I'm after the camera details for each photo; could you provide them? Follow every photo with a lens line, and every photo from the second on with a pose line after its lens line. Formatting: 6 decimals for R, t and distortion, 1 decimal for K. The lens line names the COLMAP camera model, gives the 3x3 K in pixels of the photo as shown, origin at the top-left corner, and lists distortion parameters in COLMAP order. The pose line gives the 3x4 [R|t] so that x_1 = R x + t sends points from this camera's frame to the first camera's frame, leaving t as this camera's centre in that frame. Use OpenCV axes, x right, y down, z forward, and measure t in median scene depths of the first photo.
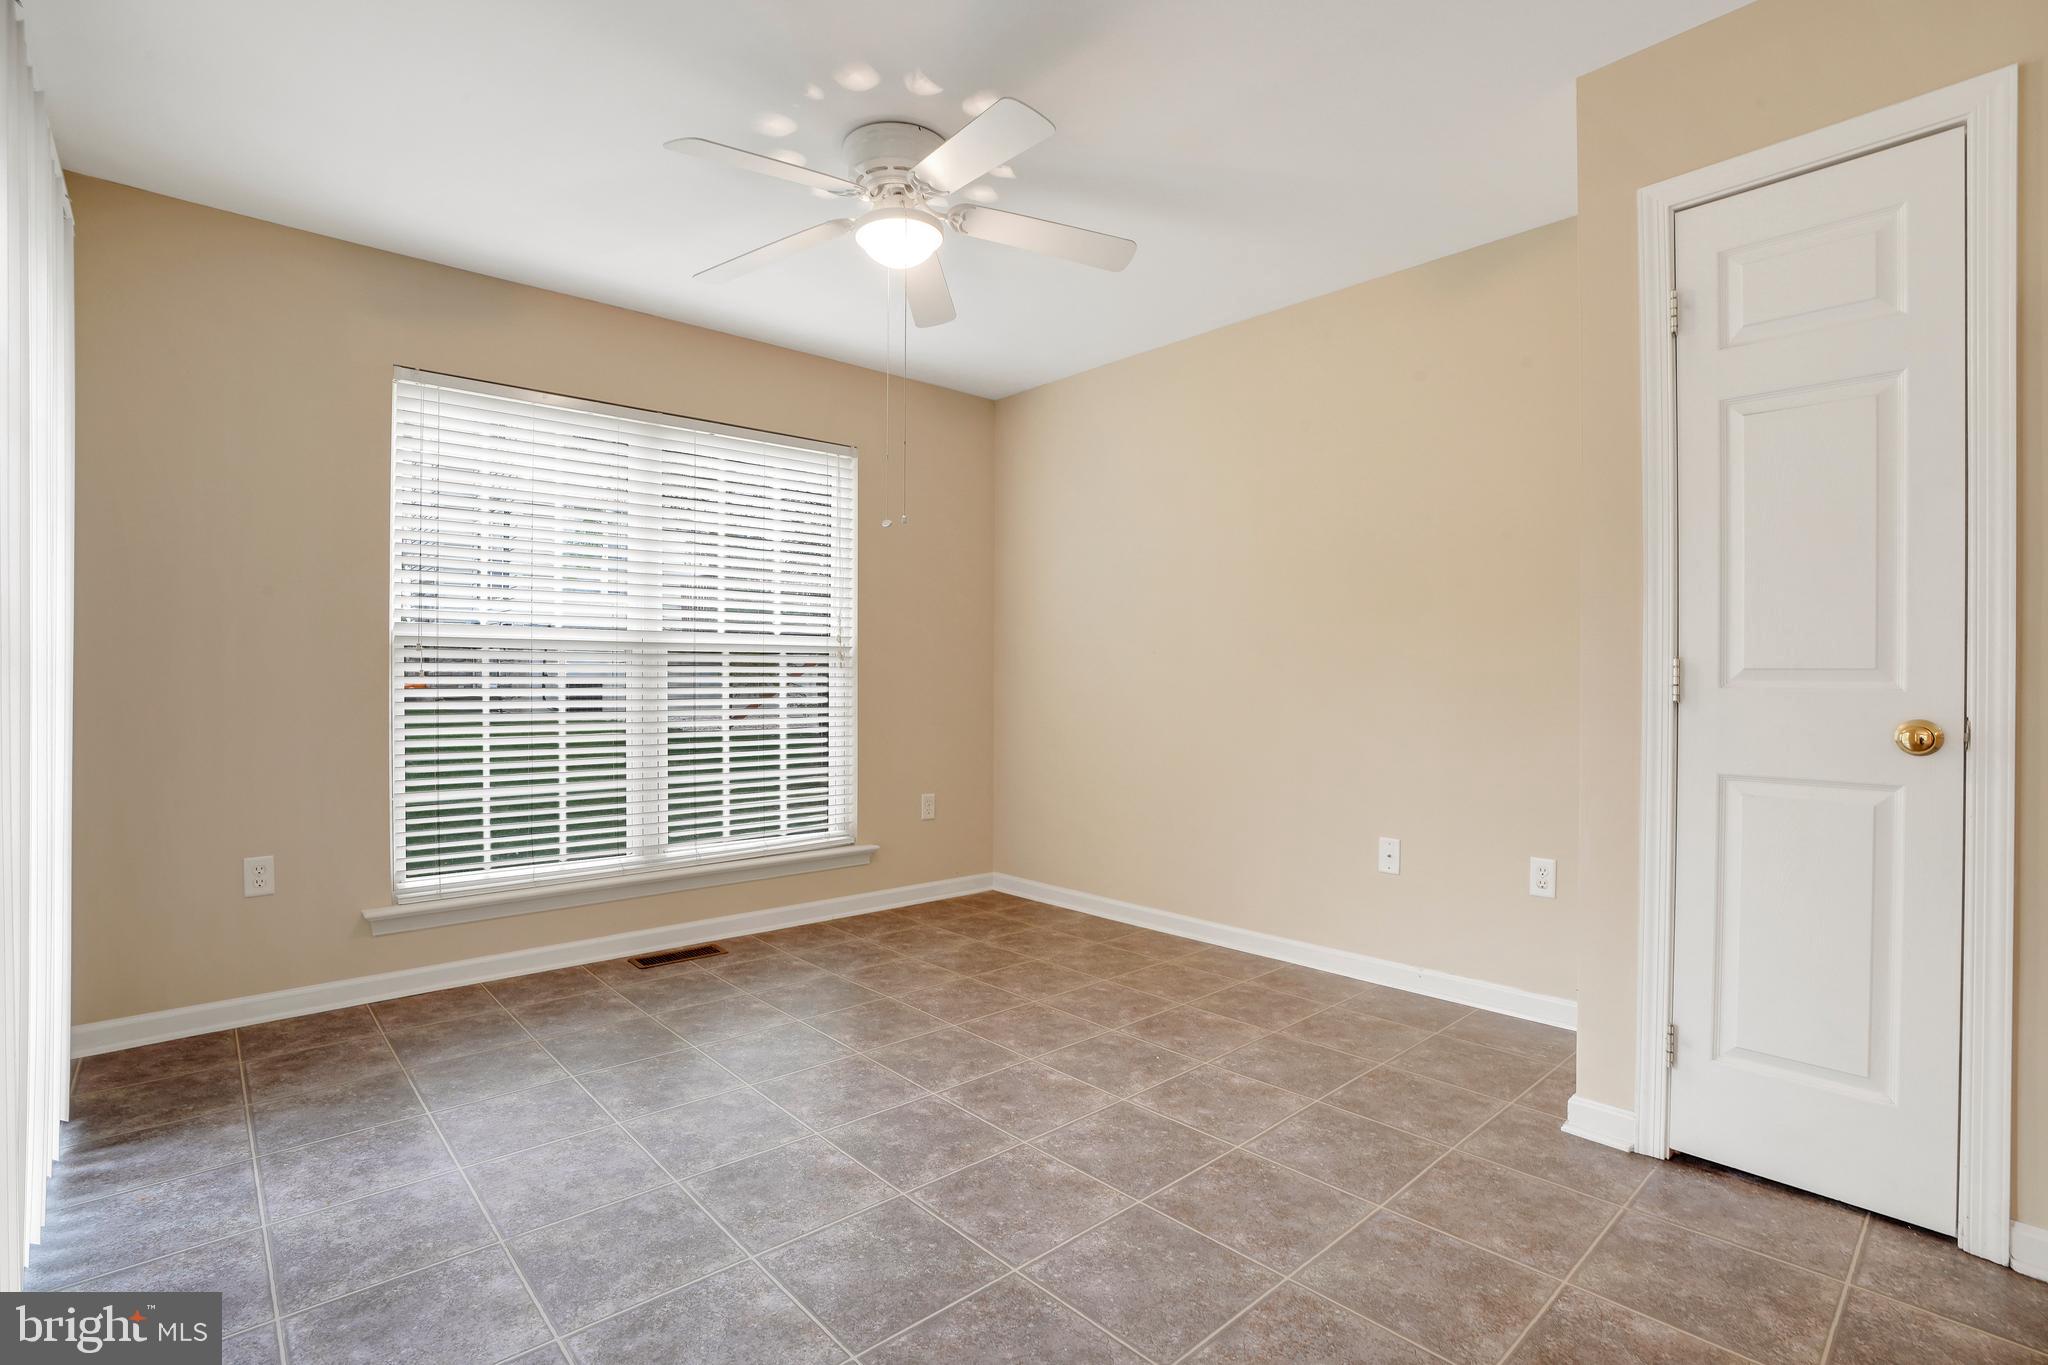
lens RADIAL K [[936.6, 0, 1022.0], [0, 936.6, 688.8], [0, 0, 1]] dist [-0.001946, 0.000355]
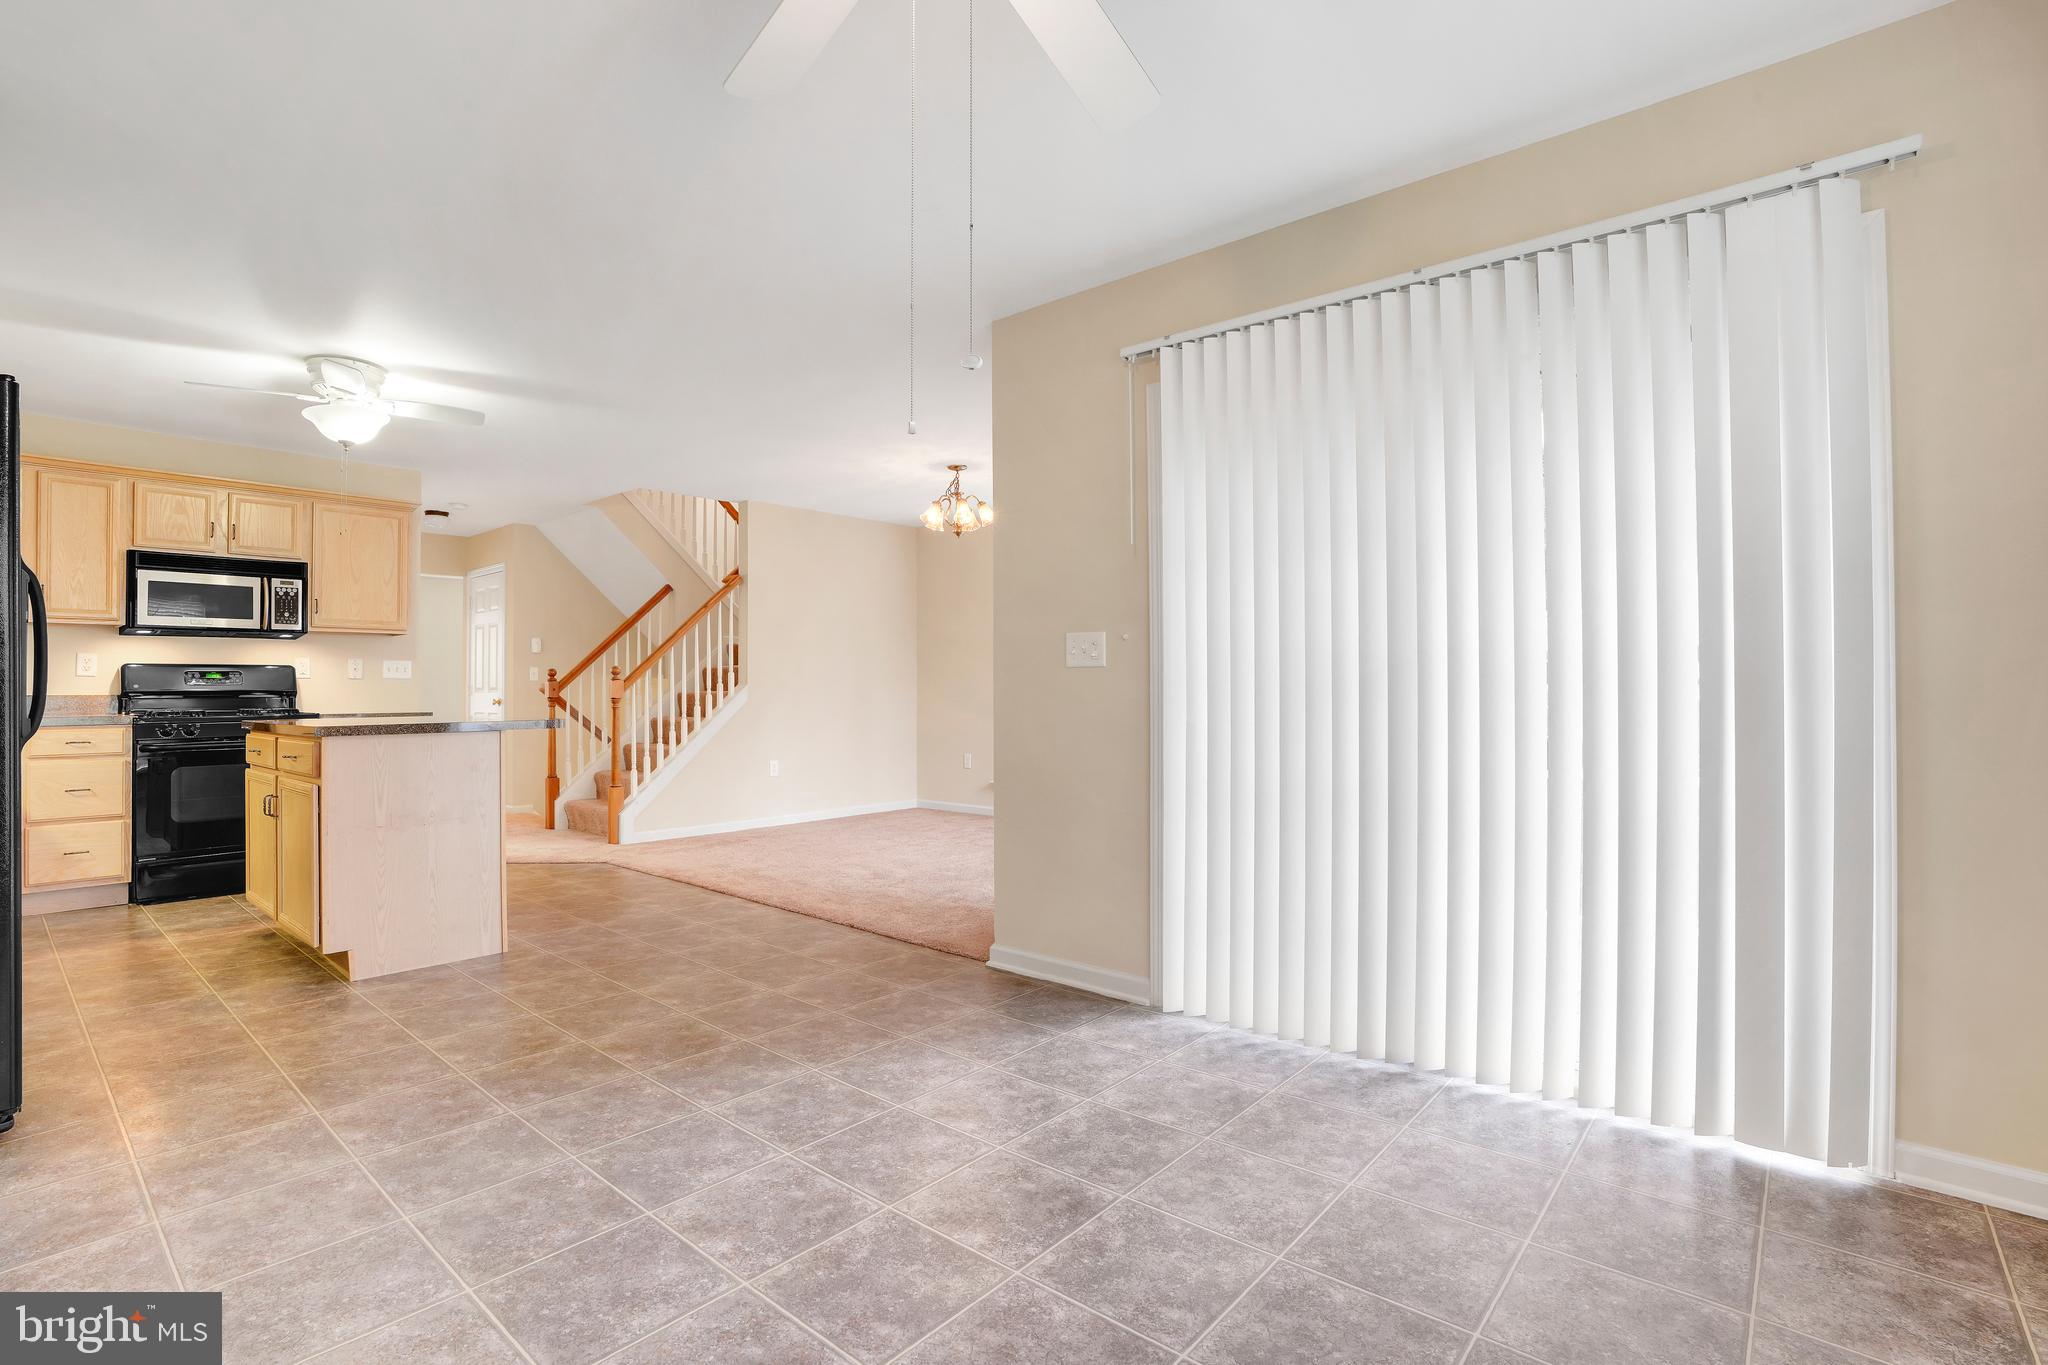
lens RADIAL K [[936.6, 0, 1022.1], [0, 936.6, 678.5], [0, 0, 1]] dist [-0.001946, 0.000355]
pose [[-0.991979, 0.007934, -0.126151, -0.149803], [0.007897, 0.999969, 0.000789, -0.020754], [0.126153, -0.000214, -0.992011, 2.053642]]
